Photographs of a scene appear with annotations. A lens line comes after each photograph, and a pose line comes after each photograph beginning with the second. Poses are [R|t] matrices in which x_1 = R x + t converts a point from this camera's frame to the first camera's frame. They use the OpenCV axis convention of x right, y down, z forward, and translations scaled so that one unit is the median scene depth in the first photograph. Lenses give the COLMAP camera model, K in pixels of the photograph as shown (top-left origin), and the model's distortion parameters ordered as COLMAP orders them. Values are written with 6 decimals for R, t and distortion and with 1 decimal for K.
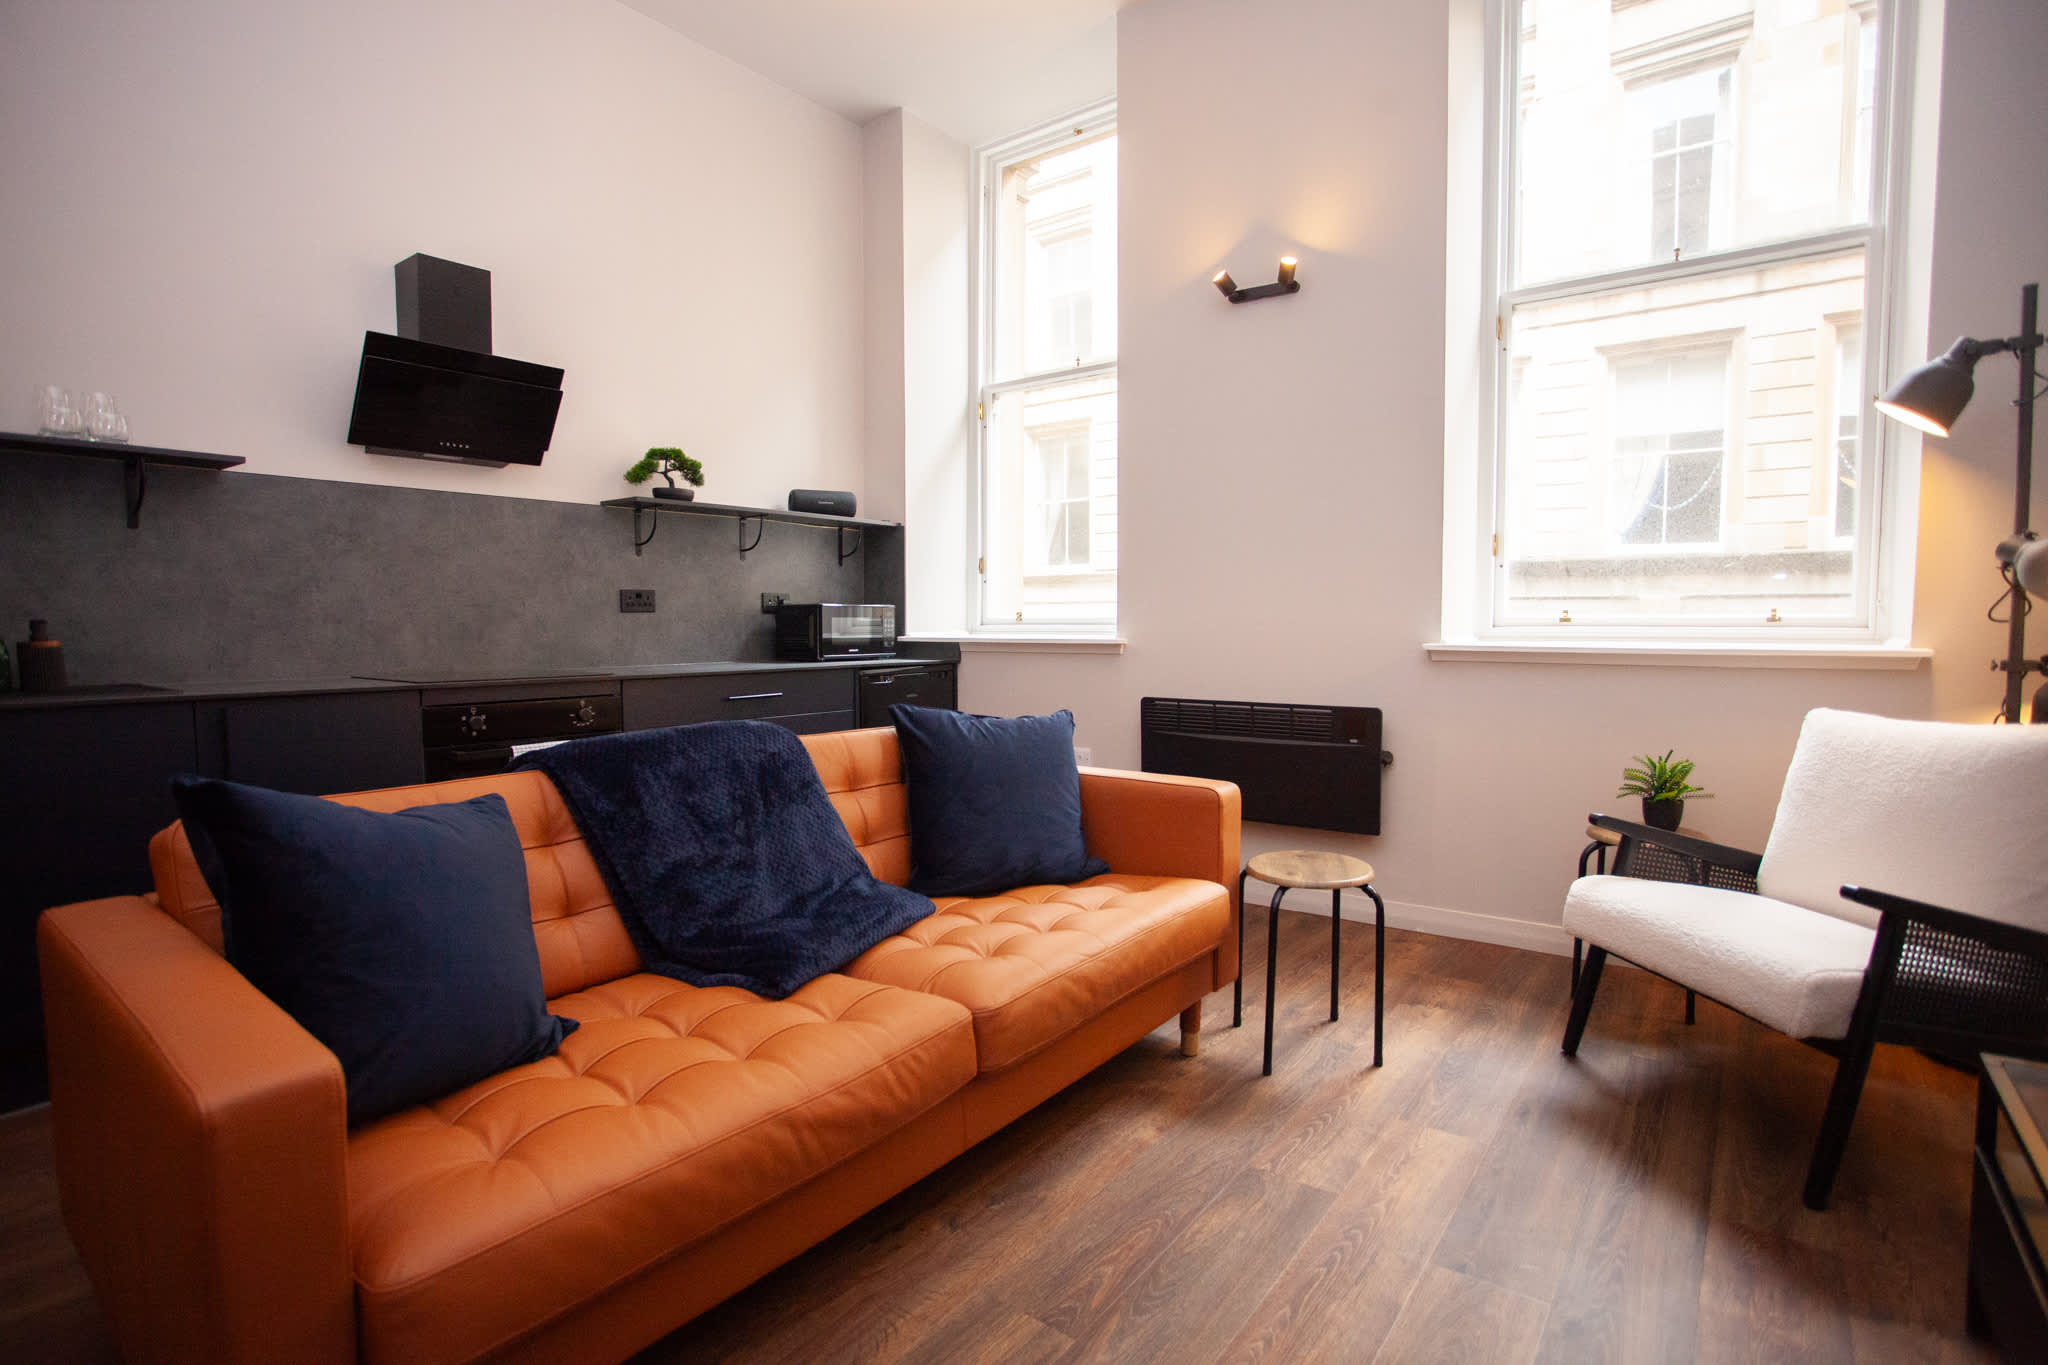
lens RADIAL K [[1017.7, 0, 1014.3], [0, 1017.7, 680.9], [0, 0, 1]] dist [-0.062007, 0.029626]
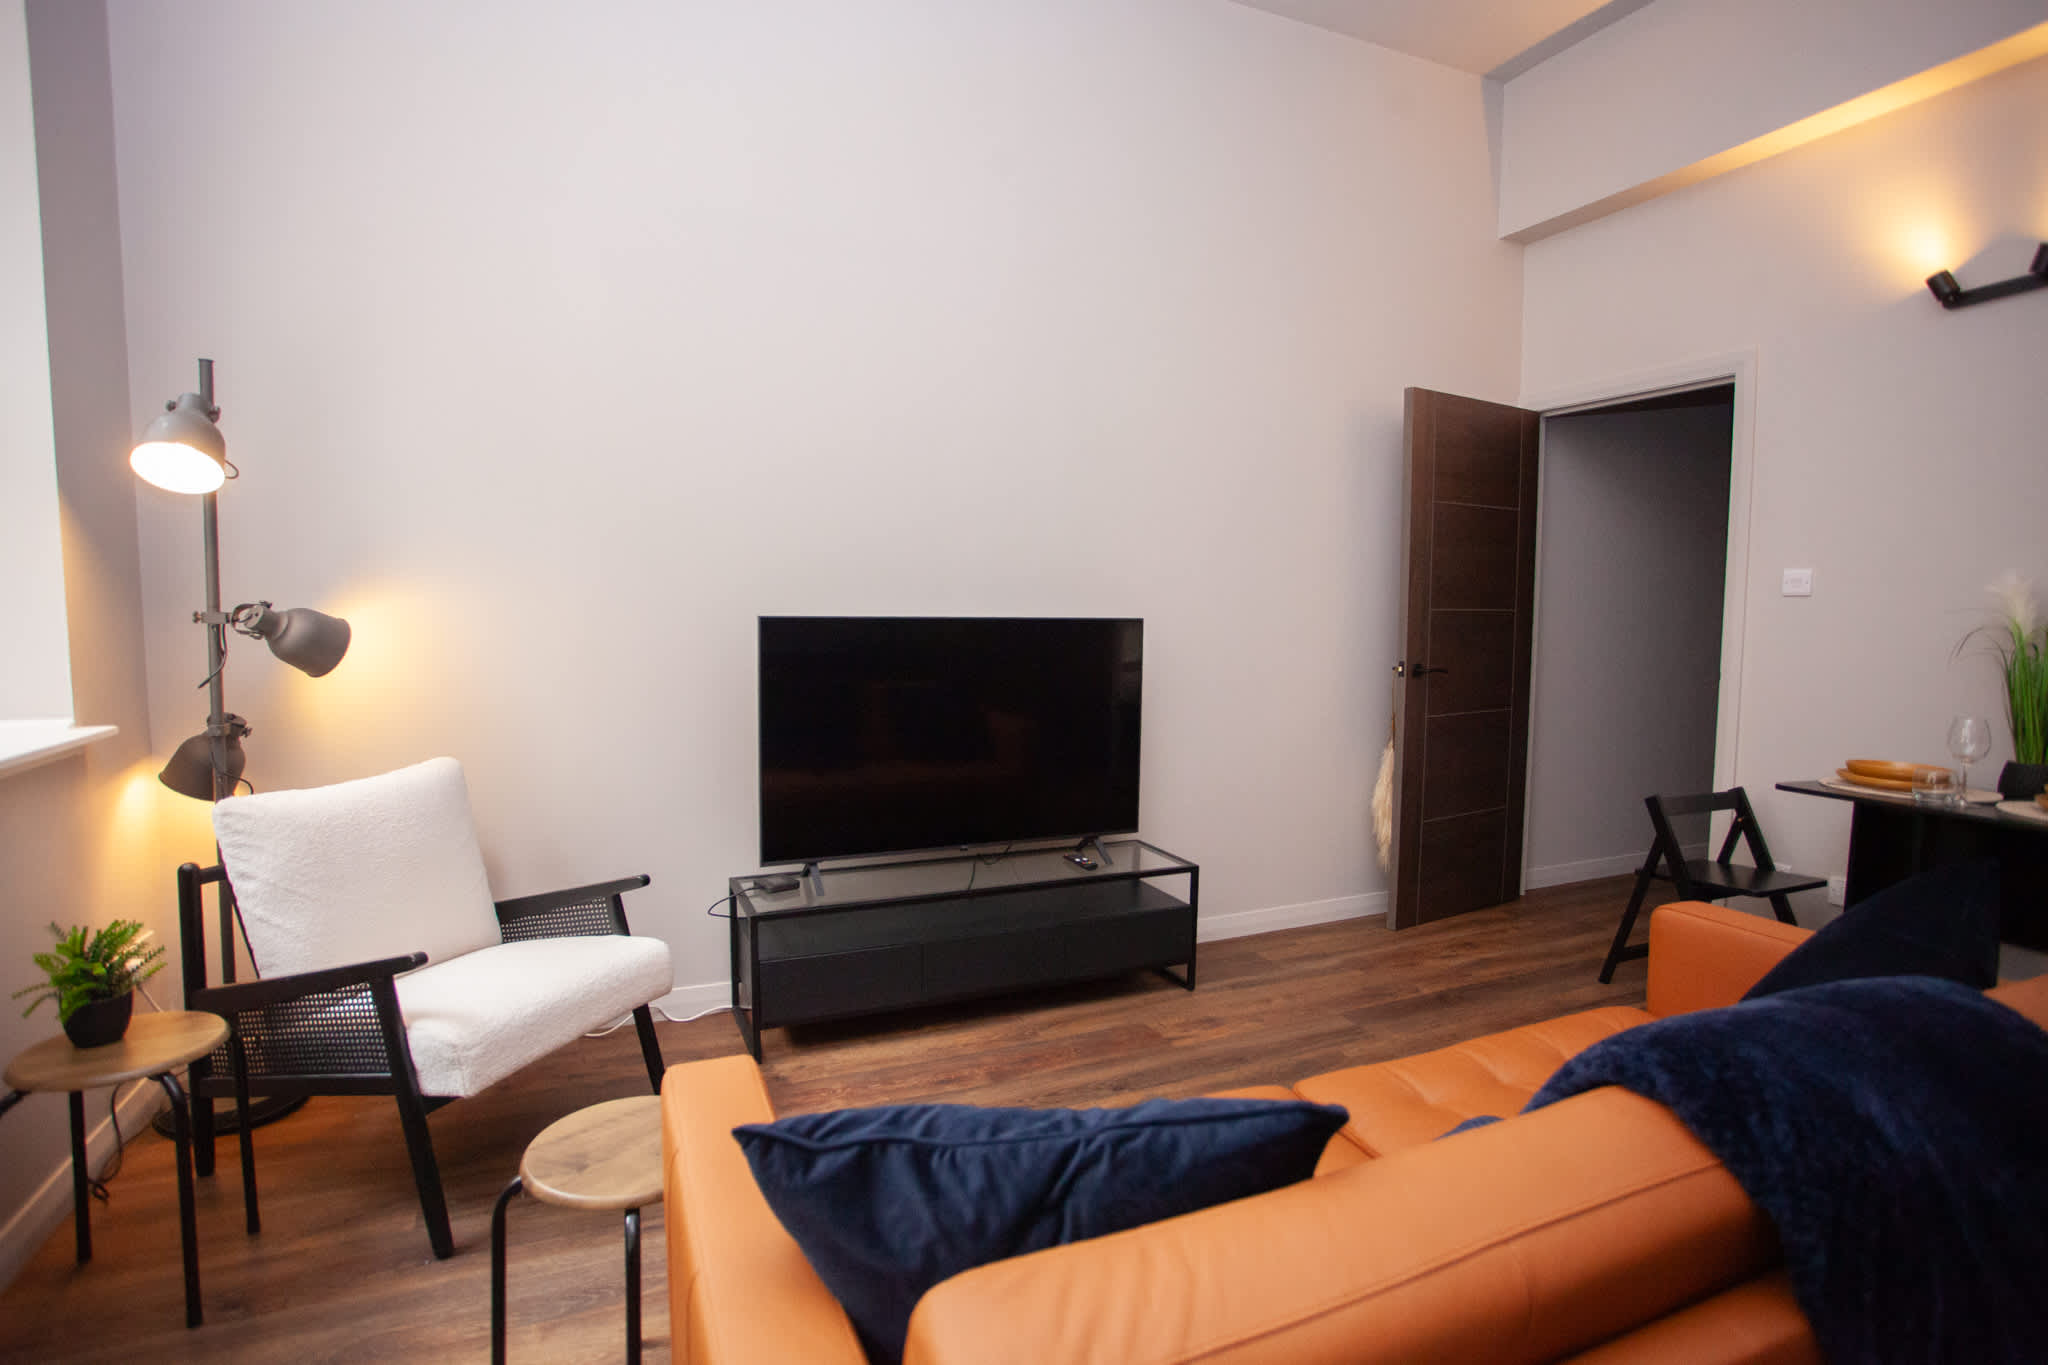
lens RADIAL K [[1017.7, 0, 1014.3], [0, 1017.7, 680.9], [0, 0, 1]] dist [-0.062007, 0.029626]
pose [[-0.879421, -0.038890, 0.474453, -0.145666], [0.026742, 0.991048, 0.130802, -0.131609], [-0.475293, 0.127718, -0.870508, 1.105792]]
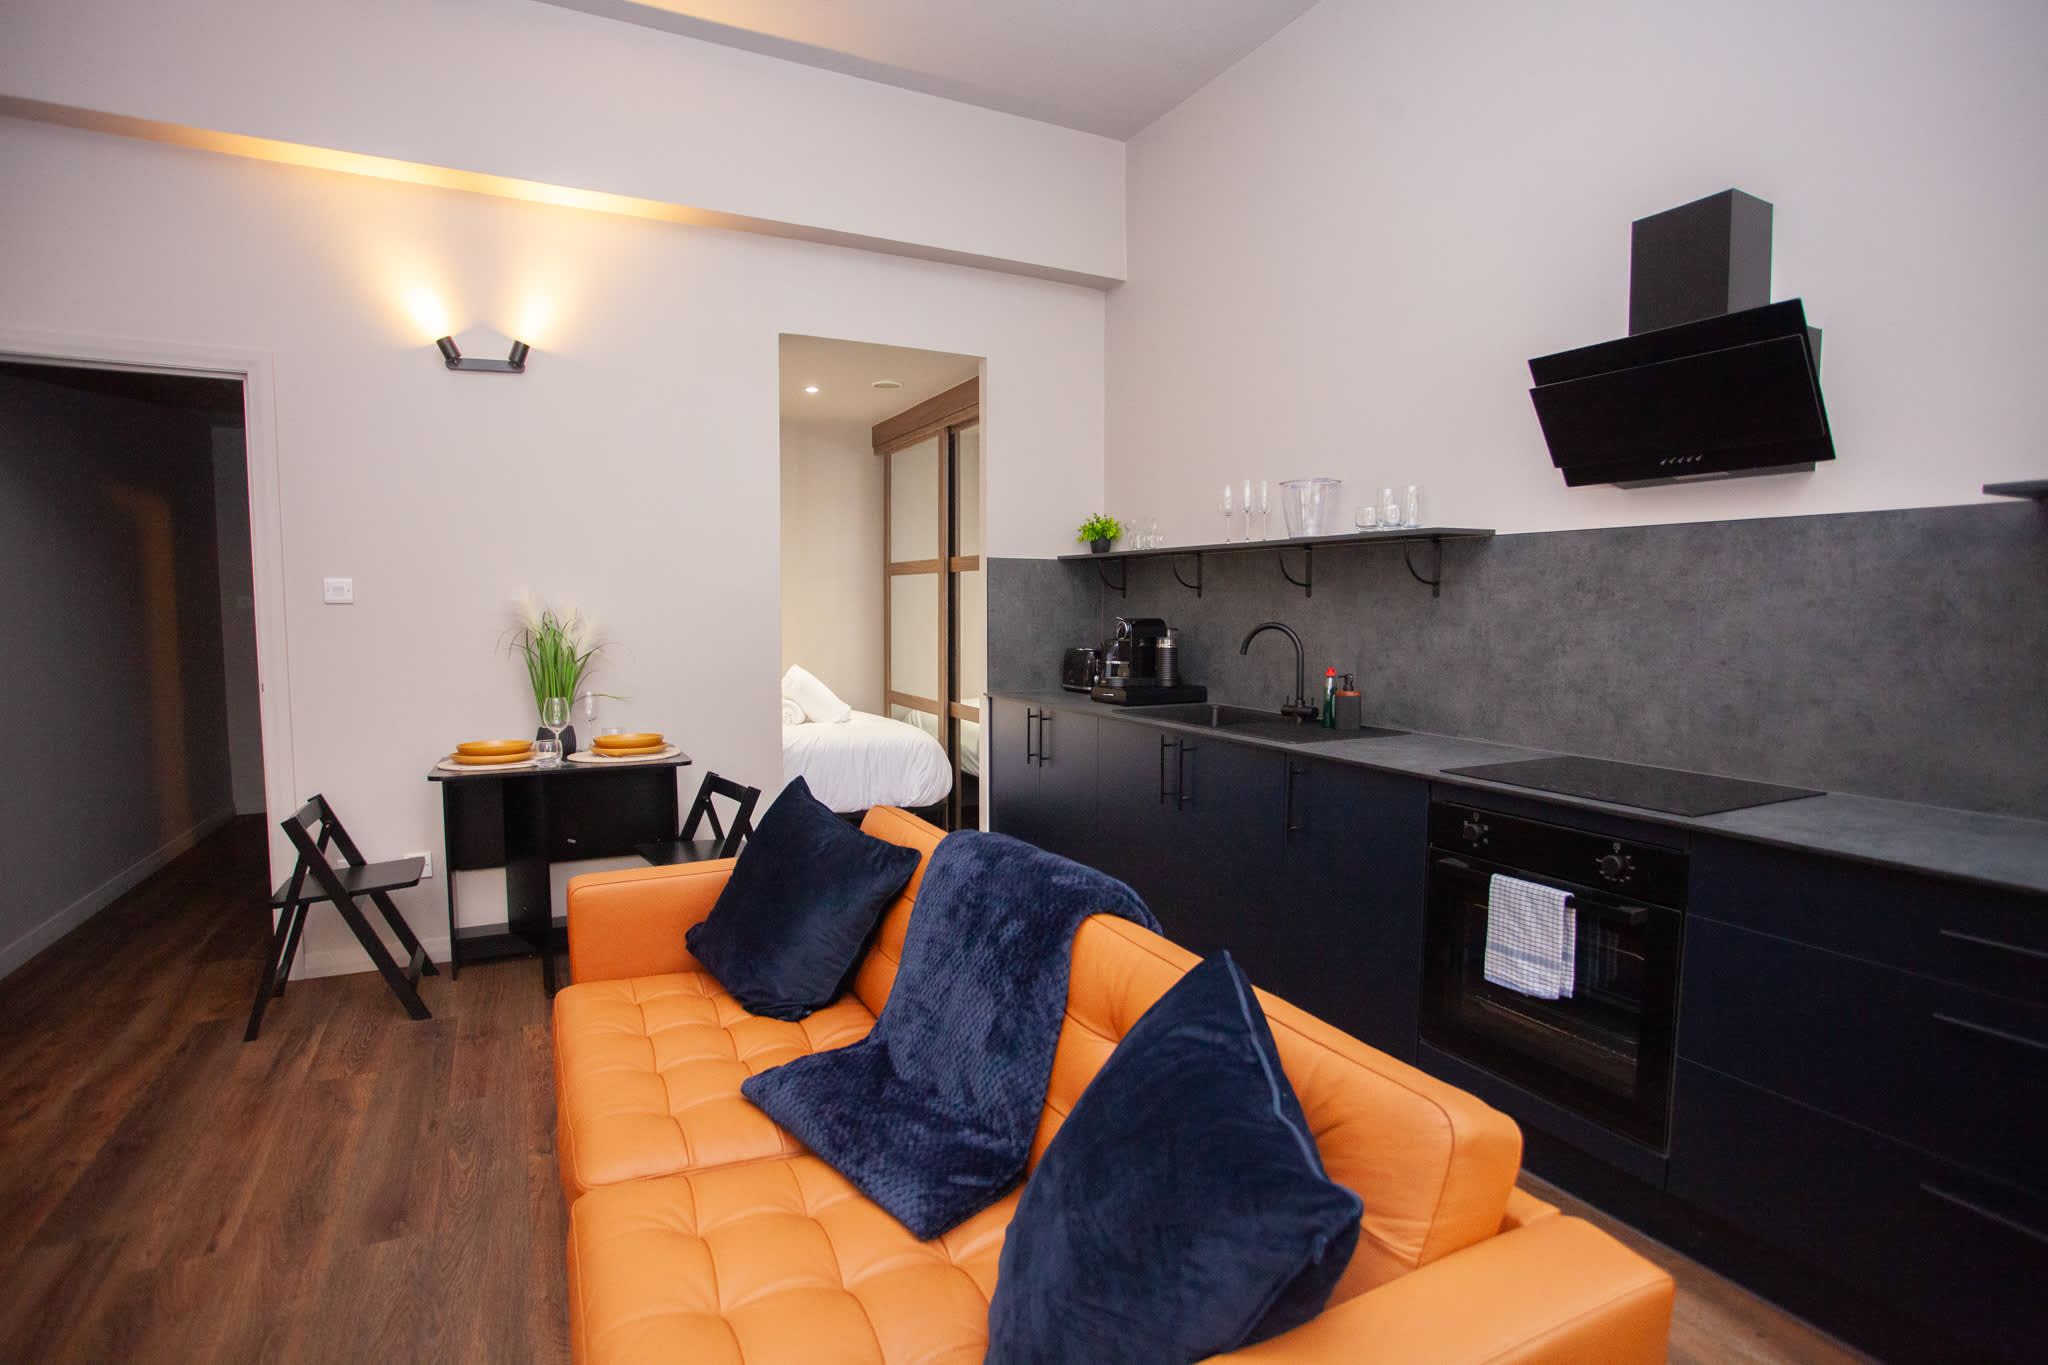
lens RADIAL K [[1017.7, 0, 1014.3], [0, 1017.7, 680.9], [0, 0, 1]] dist [-0.062007, 0.029626]
pose [[-0.425076, 0.066765, -0.902692, 0.318916], [-0.056995, 0.993323, 0.100307, -0.129676], [0.903362, 0.094087, -0.418432, 0.930076]]
